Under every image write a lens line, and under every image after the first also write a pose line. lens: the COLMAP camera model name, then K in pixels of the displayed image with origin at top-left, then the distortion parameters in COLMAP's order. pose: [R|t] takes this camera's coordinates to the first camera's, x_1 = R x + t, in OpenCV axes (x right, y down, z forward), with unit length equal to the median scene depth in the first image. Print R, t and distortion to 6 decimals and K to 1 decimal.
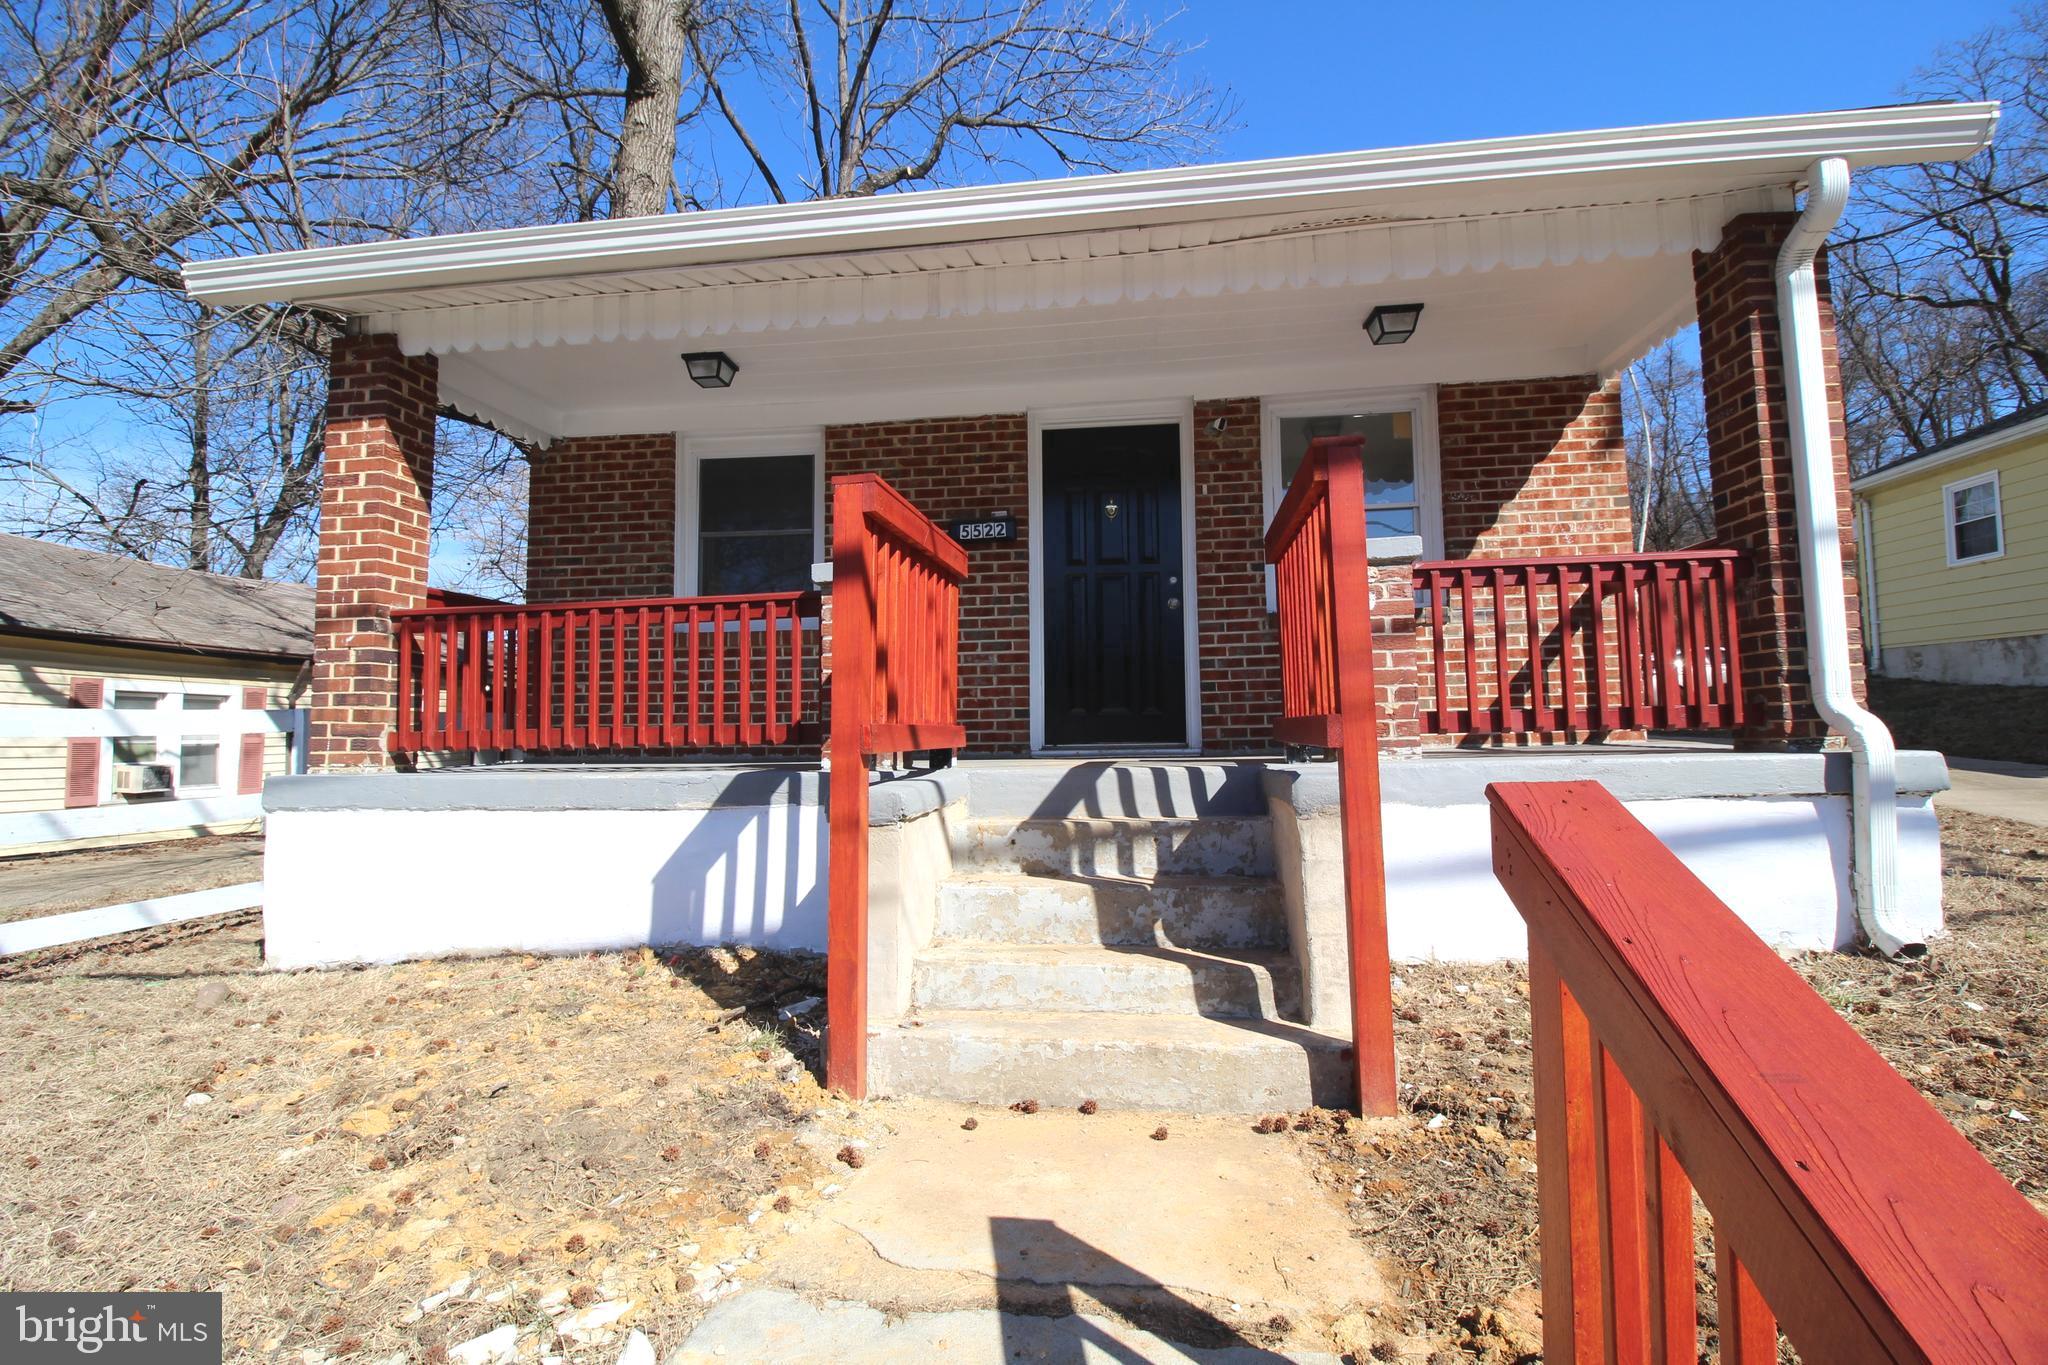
lens RADIAL K [[960.6, 0, 1030.8], [0, 960.6, 675.5], [0, 0, 1]] dist [-0.000561, -0.000180]
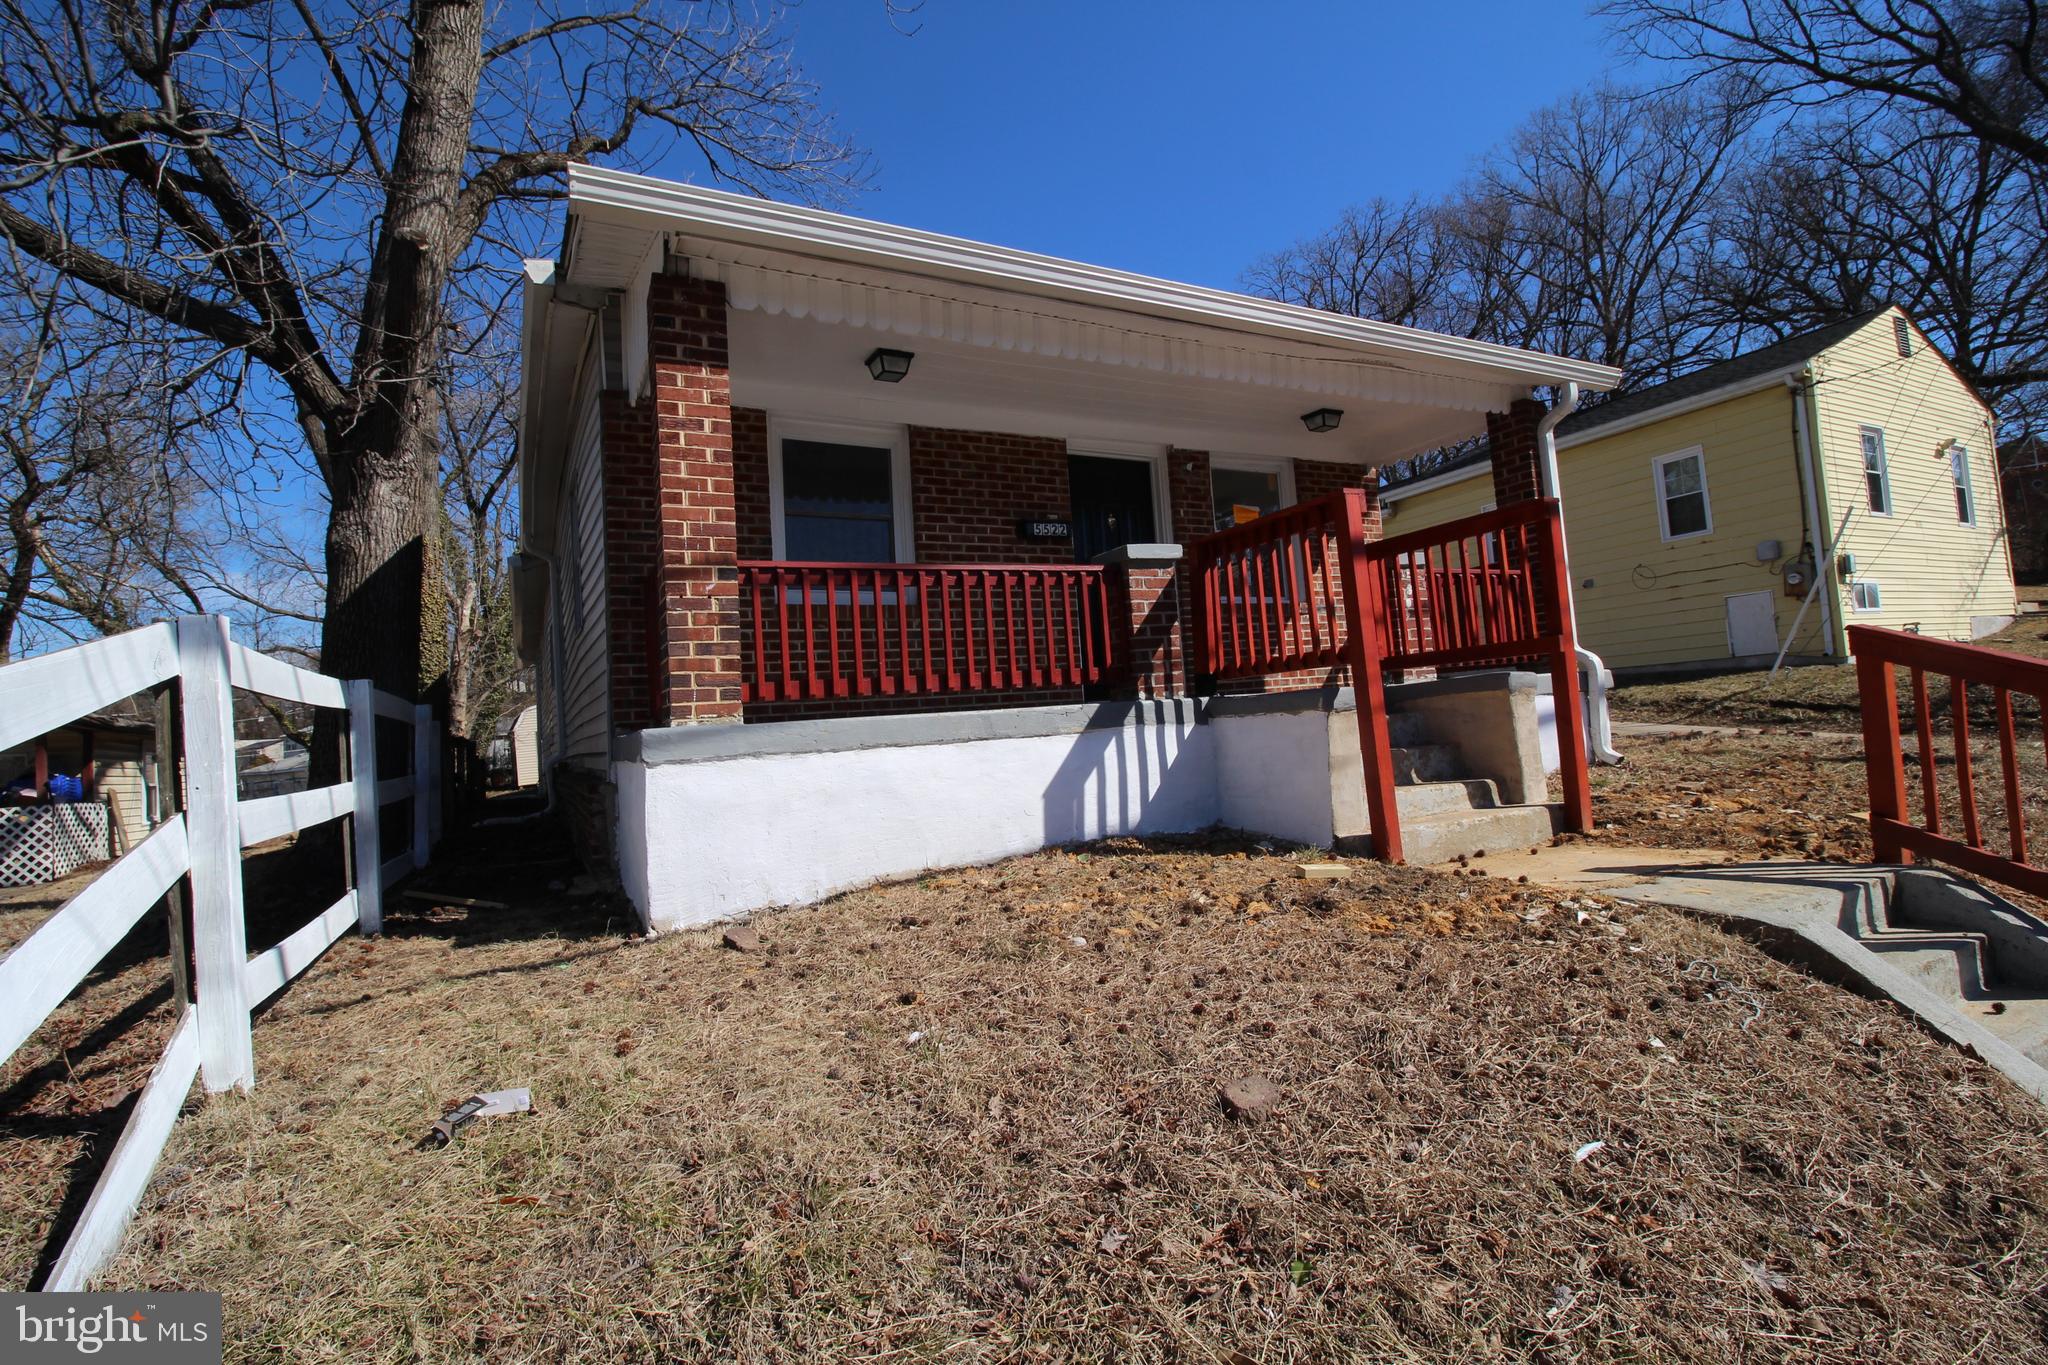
lens RADIAL K [[960.6, 0, 1038.5], [0, 960.6, 675.3], [0, 0, 1]] dist [-0.000561, -0.000180]
pose [[0.808648, -0.008178, 0.588236, -1.005679], [0.026388, 0.999401, -0.022382, 0.081360], [-0.587701, 0.033621, 0.808380, 0.018079]]
